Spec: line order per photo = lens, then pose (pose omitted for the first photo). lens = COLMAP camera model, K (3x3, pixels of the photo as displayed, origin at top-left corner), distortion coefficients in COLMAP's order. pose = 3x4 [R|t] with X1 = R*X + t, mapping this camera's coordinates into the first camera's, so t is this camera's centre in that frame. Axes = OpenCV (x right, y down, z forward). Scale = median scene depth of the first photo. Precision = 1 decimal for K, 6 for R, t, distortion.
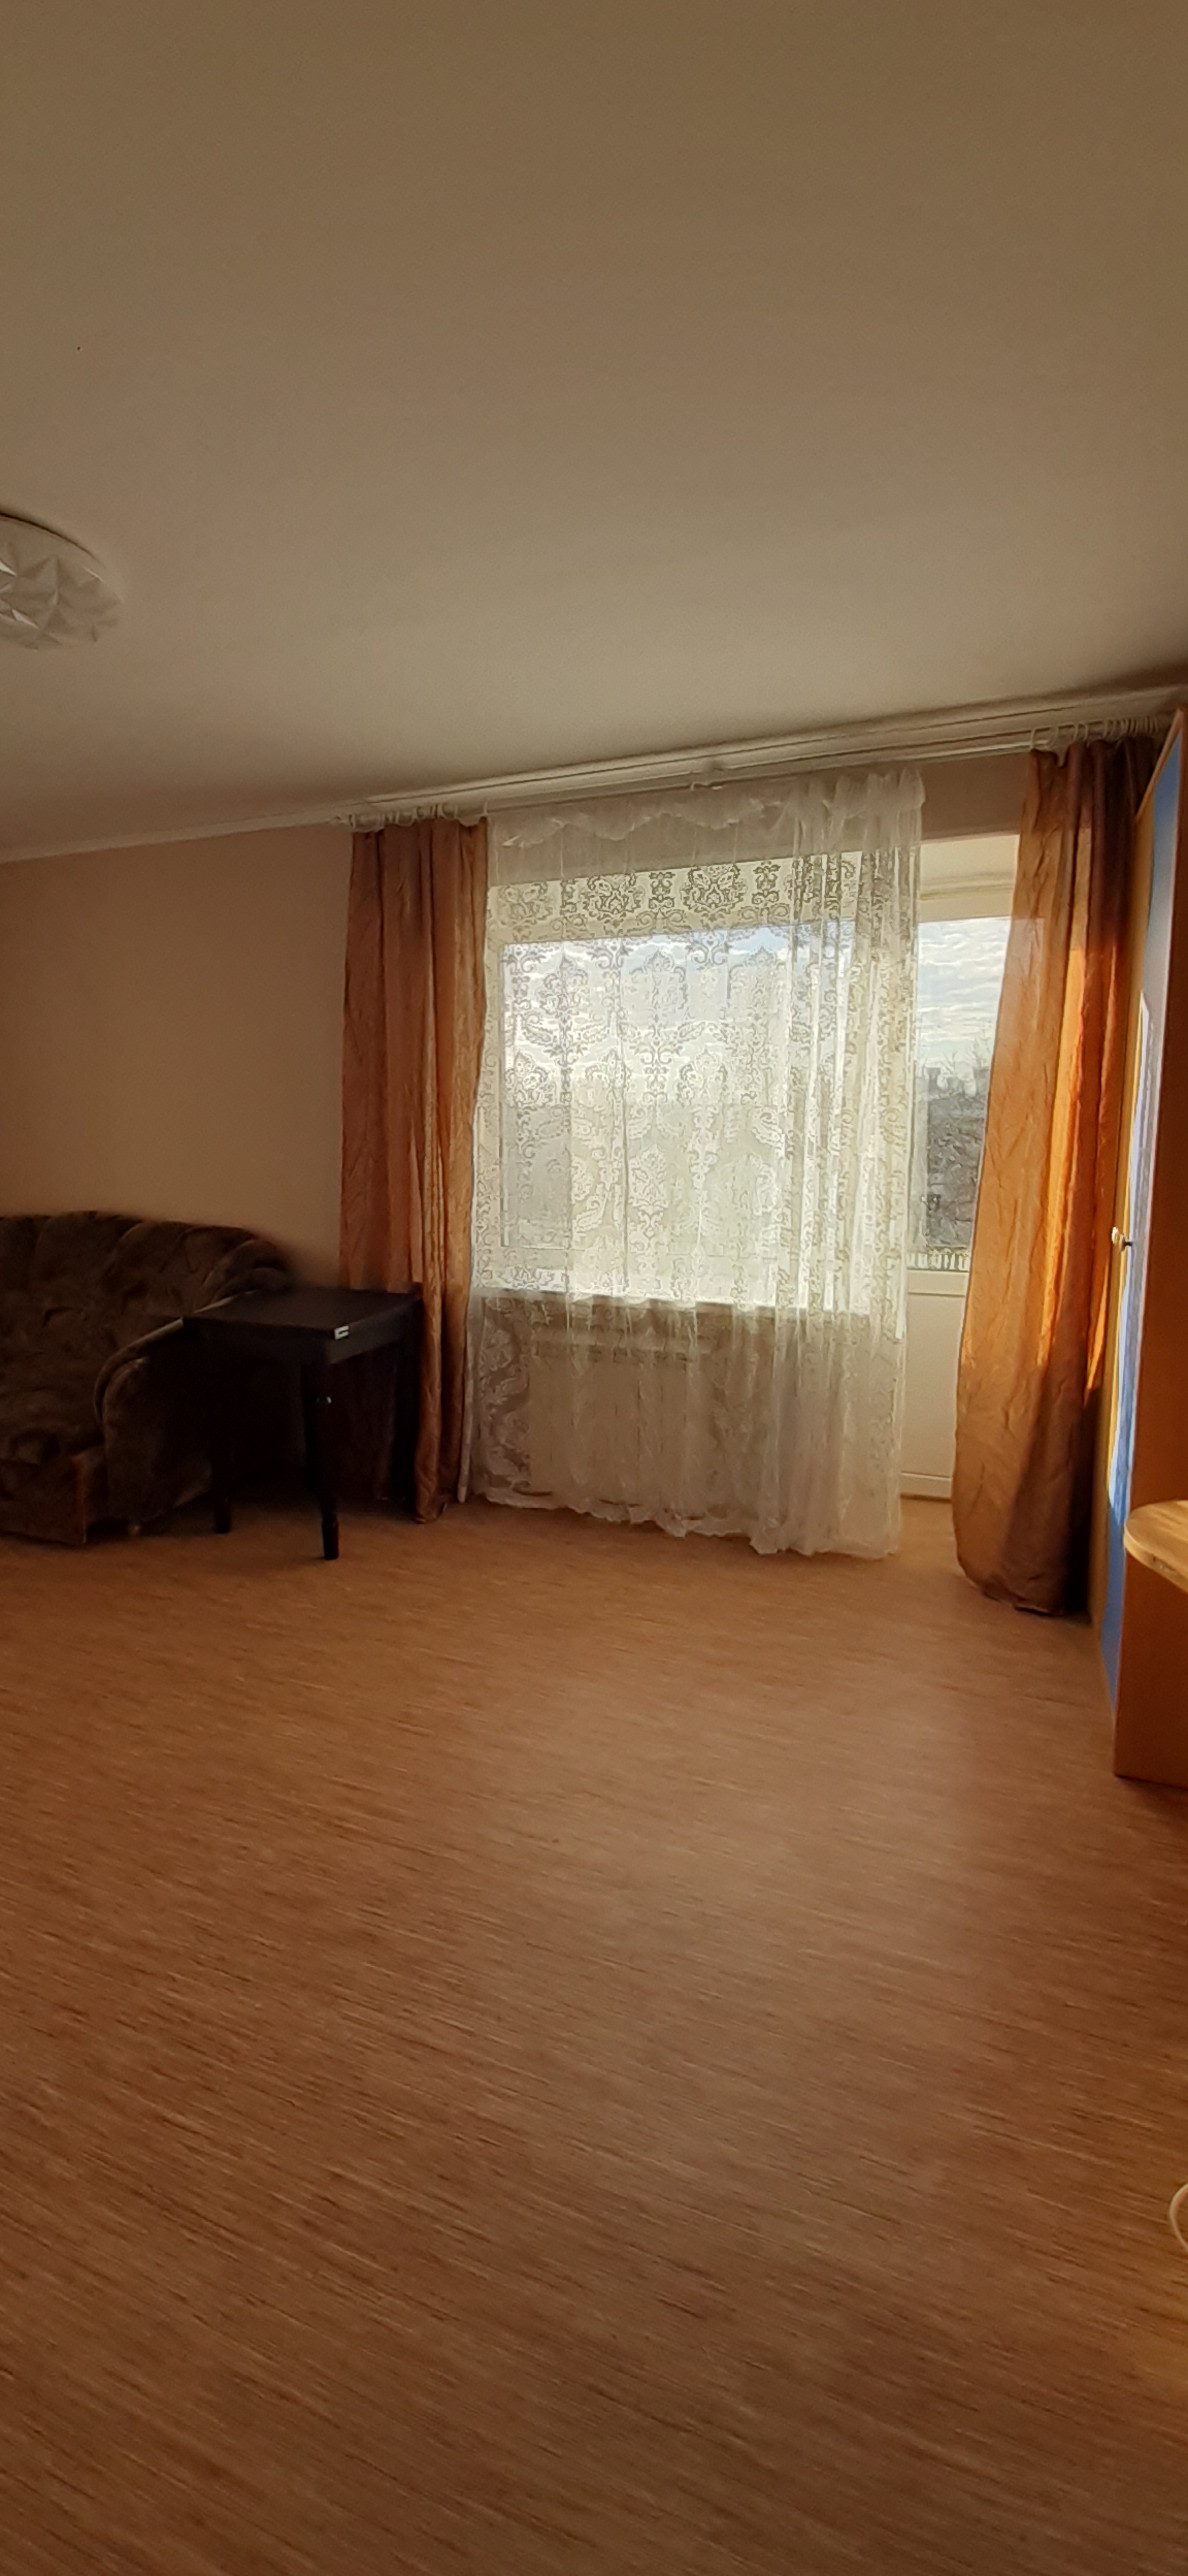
lens RADIAL K [[1075.3, 0, 617.2], [0, 1075.3, 1297.0], [0, 0, 1]] dist [-0.001857, -0.009192]
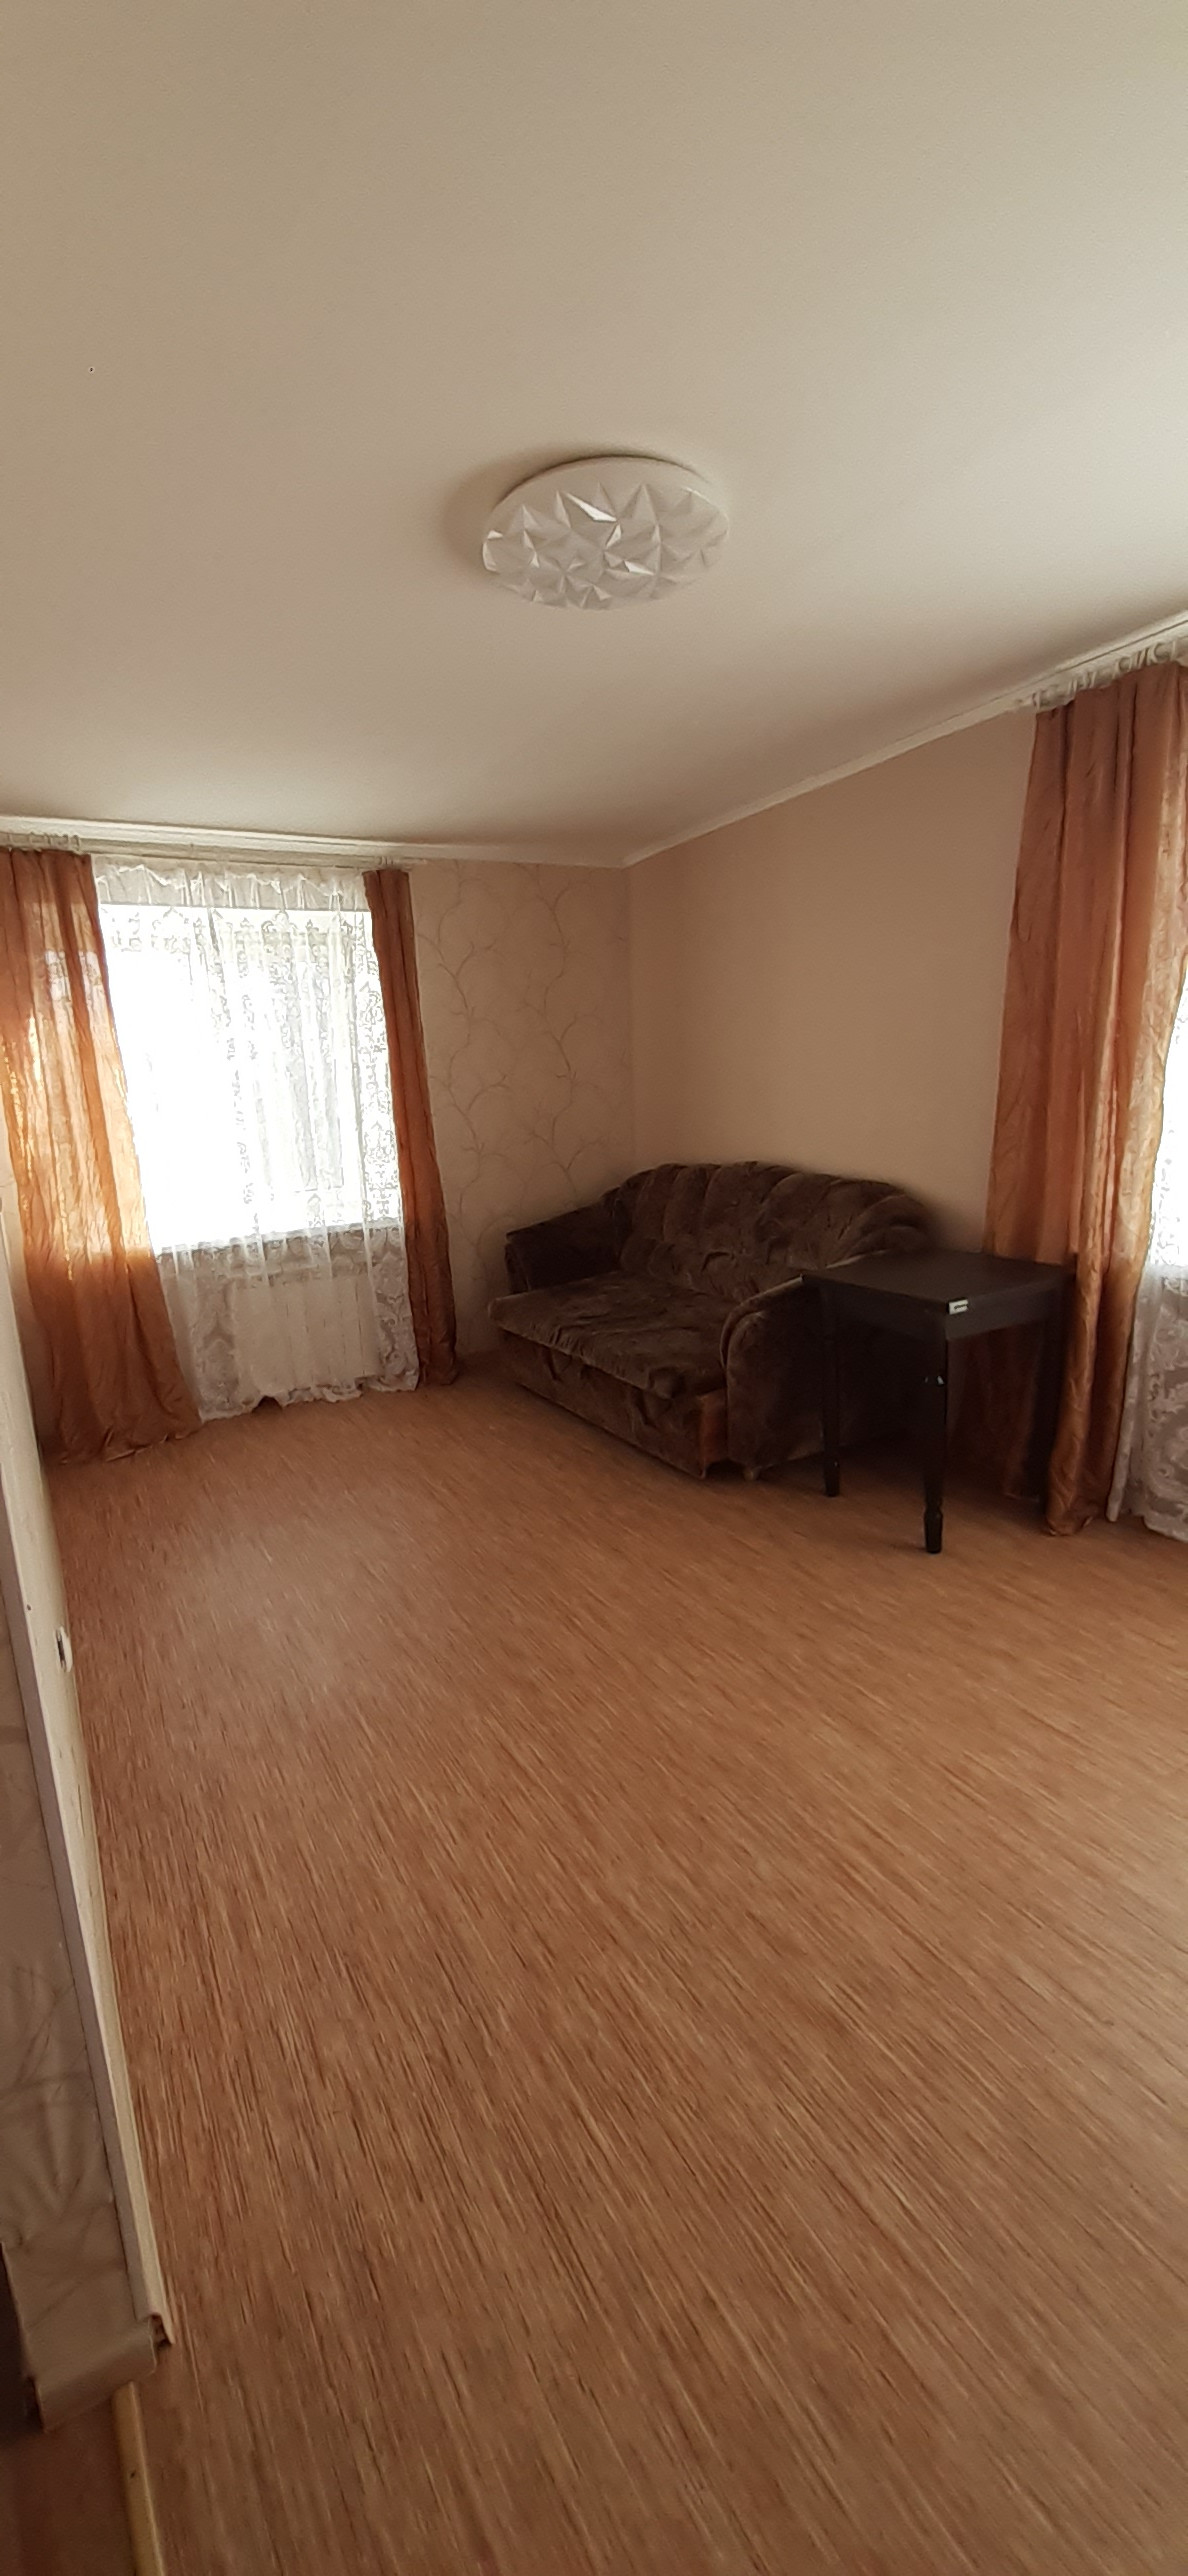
lens RADIAL K [[1047.8, 0, 545.9], [0, 1047.8, 1297.7], [0, 0, 1]] dist [0.017076, -0.017547]
pose [[0.748342, 0.095040, -0.656469, 0.050356], [-0.057635, 0.995256, 0.078387, -0.020946], [0.660804, -0.020825, 0.750269, 0.120027]]
